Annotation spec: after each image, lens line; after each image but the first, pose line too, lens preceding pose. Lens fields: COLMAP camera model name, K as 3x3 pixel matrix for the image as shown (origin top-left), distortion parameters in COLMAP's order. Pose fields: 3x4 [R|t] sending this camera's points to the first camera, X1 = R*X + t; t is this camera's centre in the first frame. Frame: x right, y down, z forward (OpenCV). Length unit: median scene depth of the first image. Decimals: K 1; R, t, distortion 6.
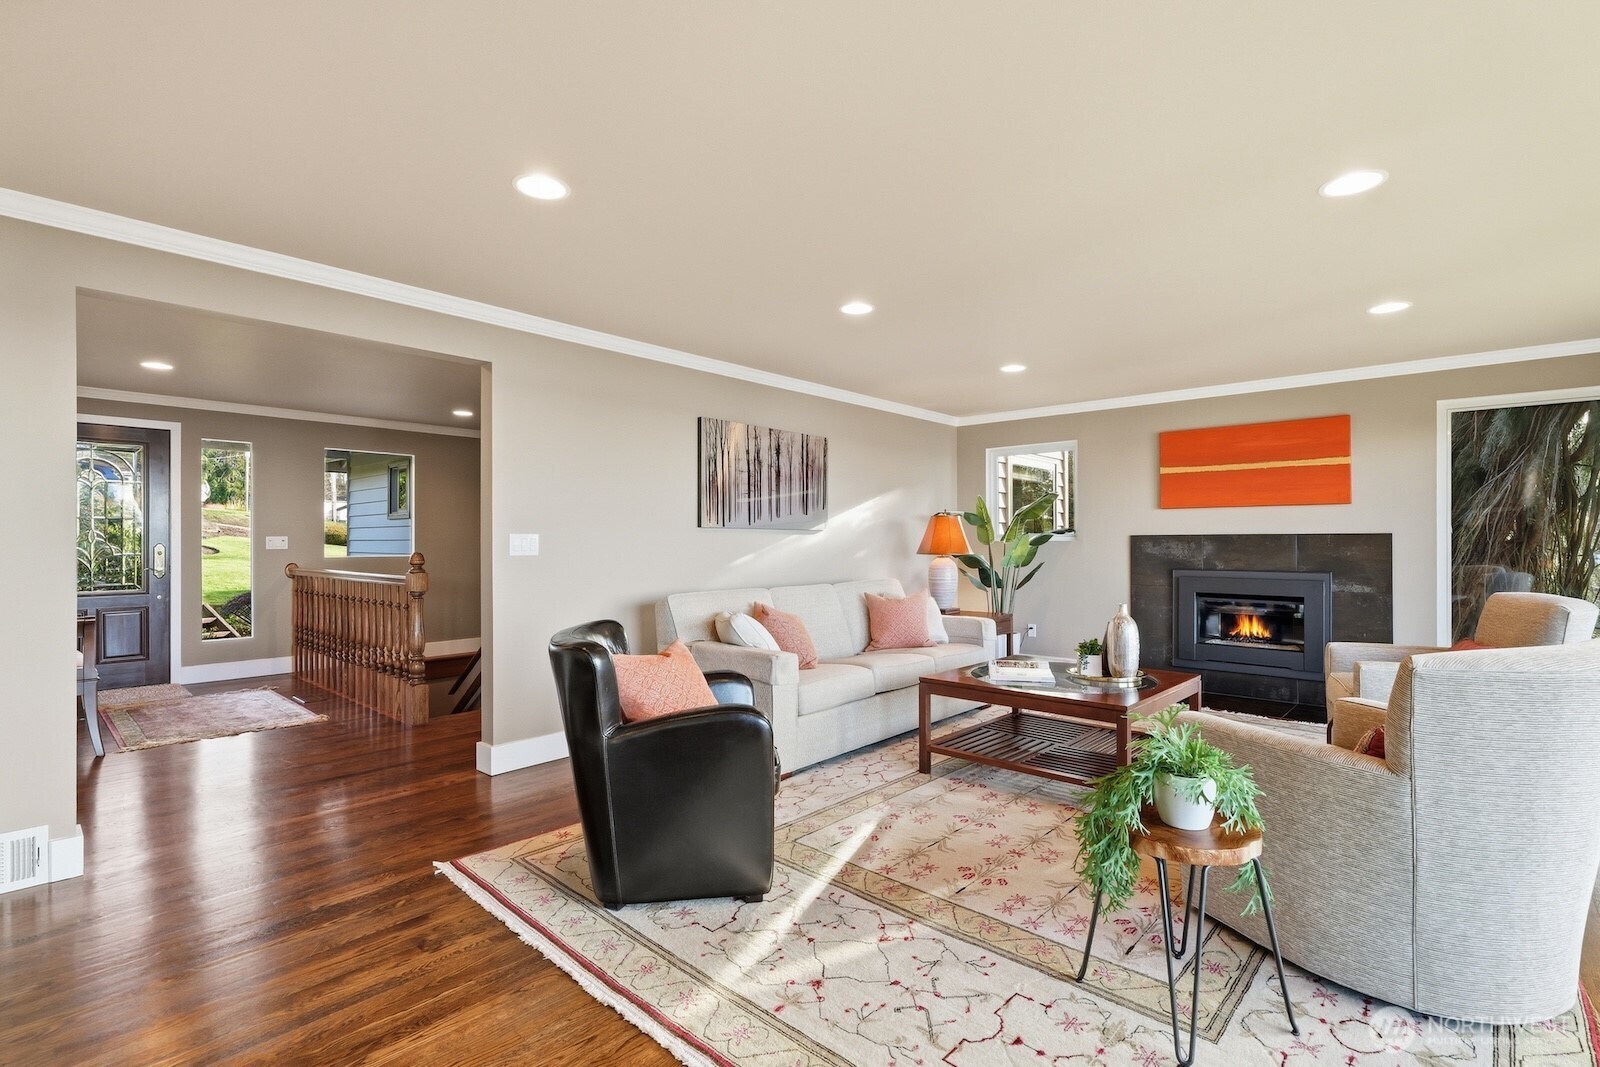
lens RADIAL K [[740.8, 0, 812.9], [0, 740.8, 540.2], [0, 0, 1]] dist [-0.005493, 0.000441]
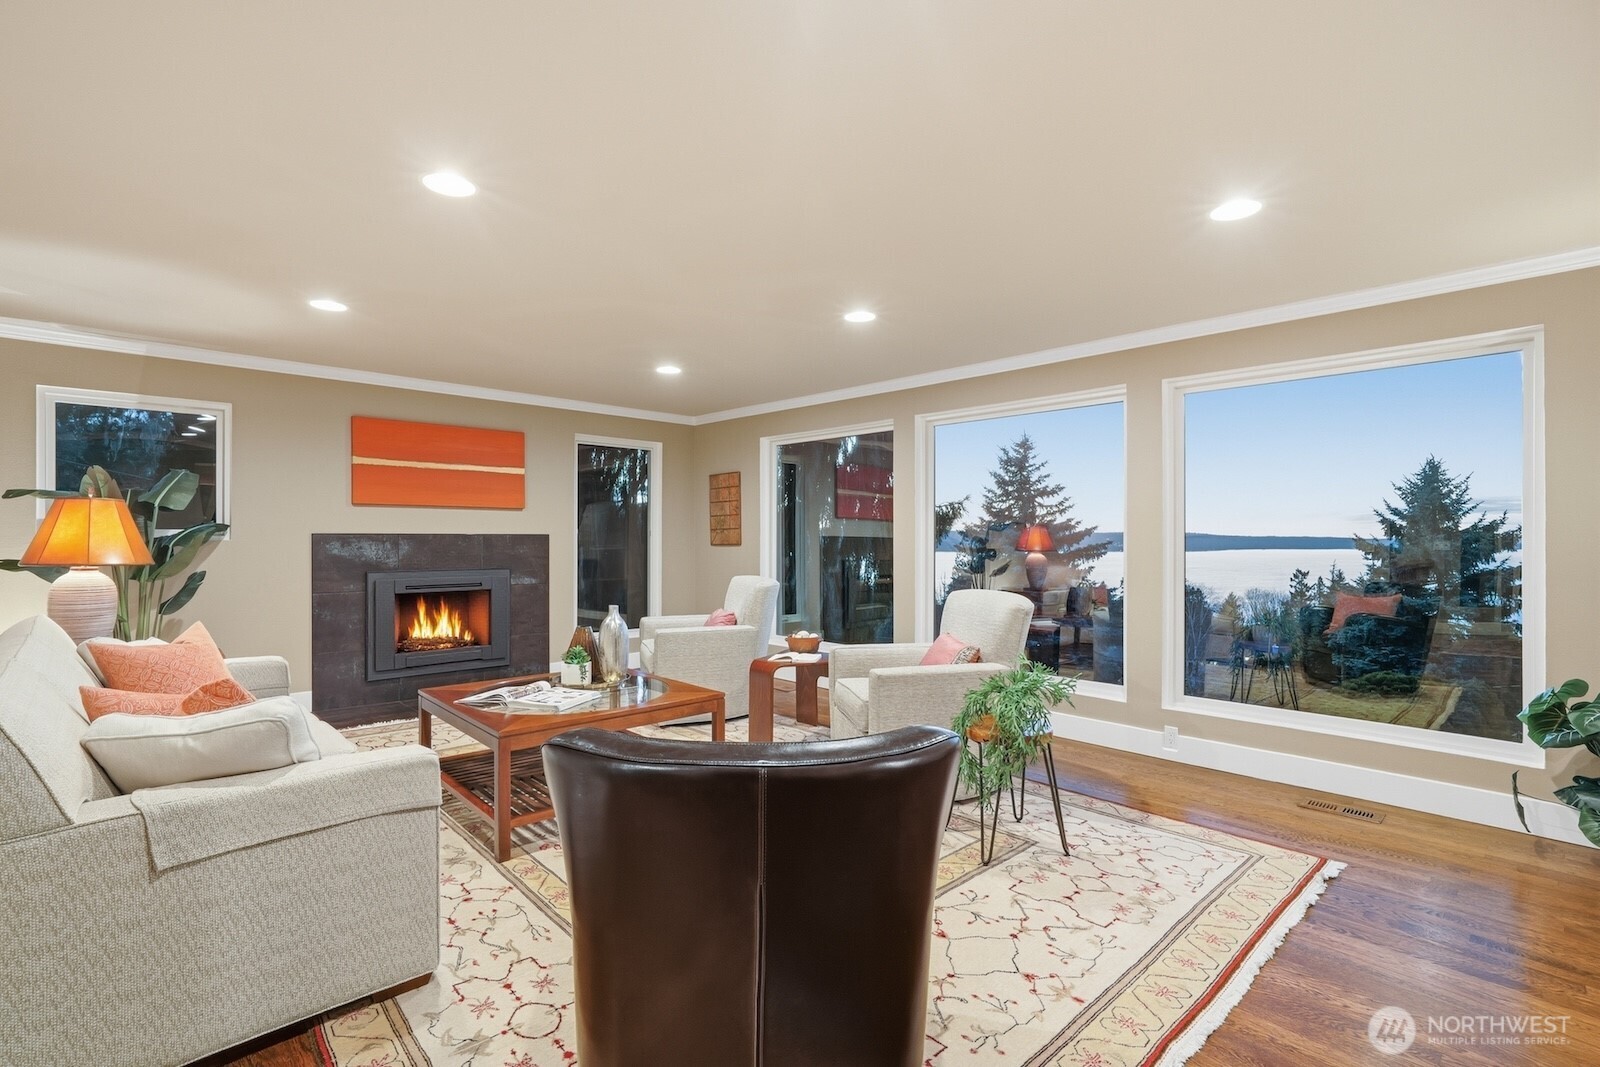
lens RADIAL K [[740.8, 0, 795.9], [0, 740.8, 535.8], [0, 0, 1]] dist [-0.005493, 0.000441]
pose [[0.100008, 0.003133, 0.994982, -0.640809], [-0.003207, 0.999991, -0.002827, -0.006601], [-0.994981, -0.002908, 0.100017, 0.741780]]
